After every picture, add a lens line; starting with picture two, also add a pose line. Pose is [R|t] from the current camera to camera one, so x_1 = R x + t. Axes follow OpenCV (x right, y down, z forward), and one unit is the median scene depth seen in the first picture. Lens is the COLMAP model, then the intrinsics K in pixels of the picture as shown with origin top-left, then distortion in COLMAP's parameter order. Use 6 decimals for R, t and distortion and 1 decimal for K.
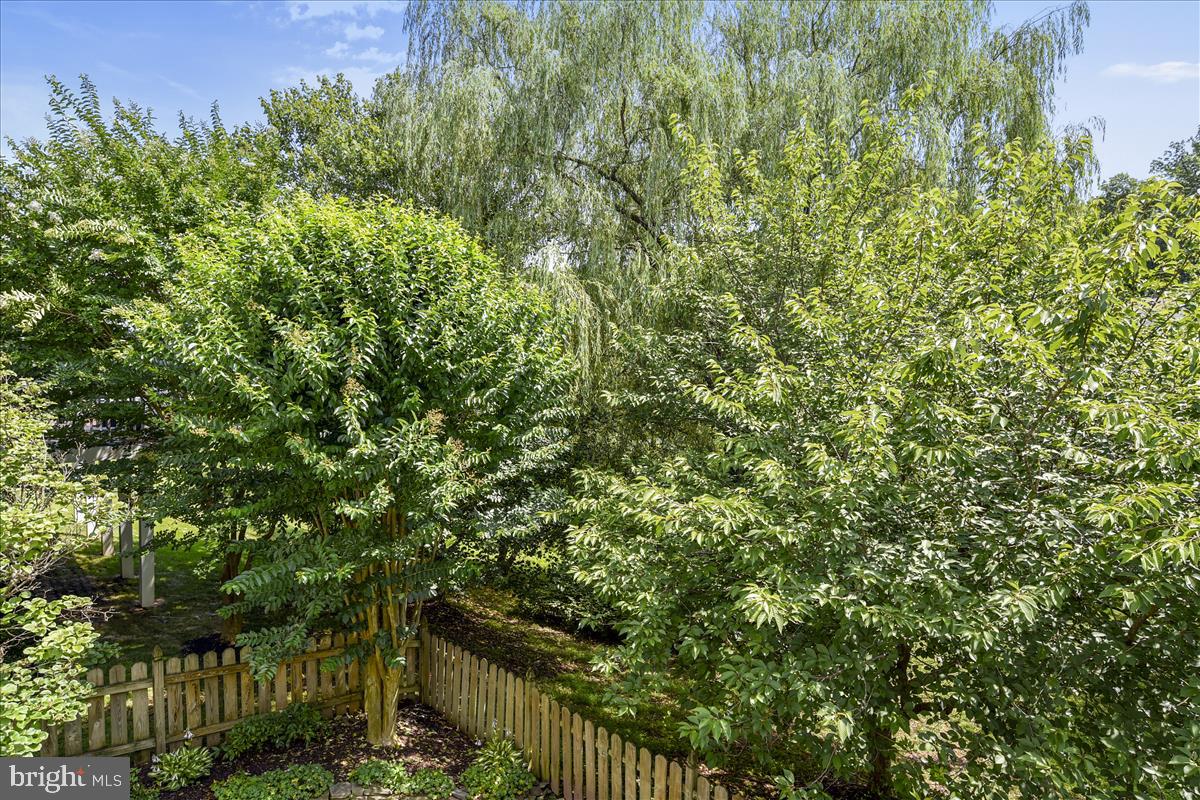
lens RADIAL K [[612.0, 0, 601.7], [0, 612.0, 393.8], [0, 0, 1]] dist [-0.013429, -0.000426]
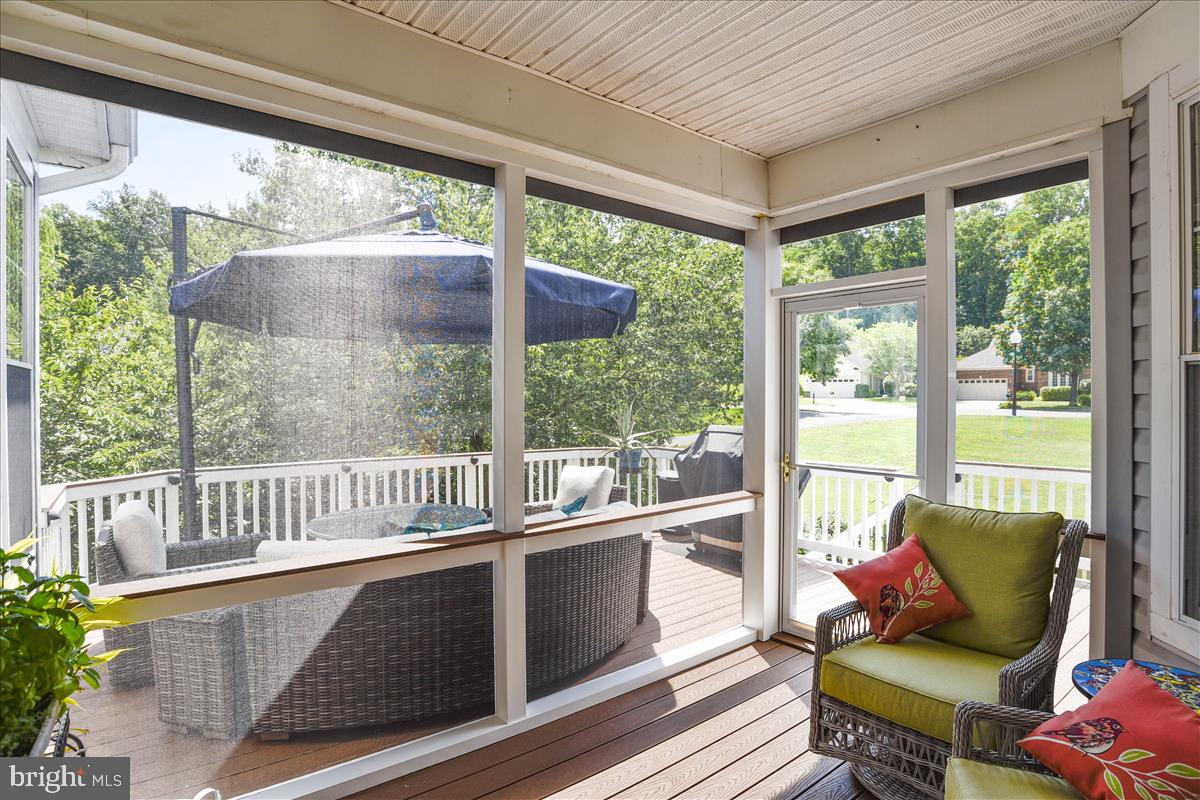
lens RADIAL K [[612.0, 0, 601.7], [0, 612.0, 393.8], [0, 0, 1]] dist [-0.013429, -0.000426]
pose [[0.143285, -0.041695, 0.988803, -0.863071], [0.074058, 0.996763, 0.031299, 0.032124], [-0.986907, 0.068744, 0.145909, -0.905182]]
